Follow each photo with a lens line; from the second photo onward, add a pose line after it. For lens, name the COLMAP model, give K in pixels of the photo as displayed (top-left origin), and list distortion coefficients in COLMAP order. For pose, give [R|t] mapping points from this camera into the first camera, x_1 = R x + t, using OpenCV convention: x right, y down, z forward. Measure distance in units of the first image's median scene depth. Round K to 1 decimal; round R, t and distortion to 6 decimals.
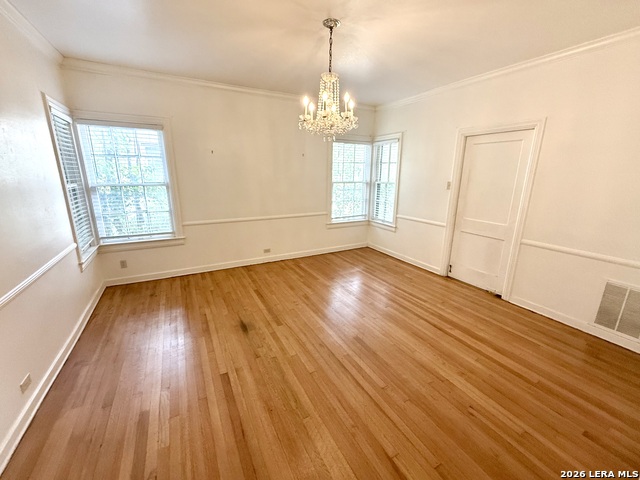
lens RADIAL K [[263.6, 0, 320.8], [0, 263.6, 239.7], [0, 0, 1]] dist [0.000095, -0.000371]
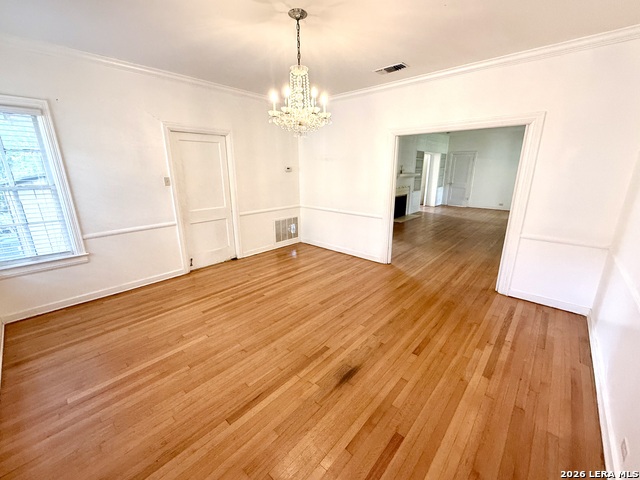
lens RADIAL K [[263.6, 0, 320.8], [0, 263.6, 239.7], [0, 0, 1]] dist [0.000095, -0.000371]
pose [[-0.329658, -0.261311, 0.907217, -0.674249], [0.230874, 0.909444, 0.345846, -0.242778], [-0.915436, 0.323464, -0.239476, 0.891798]]
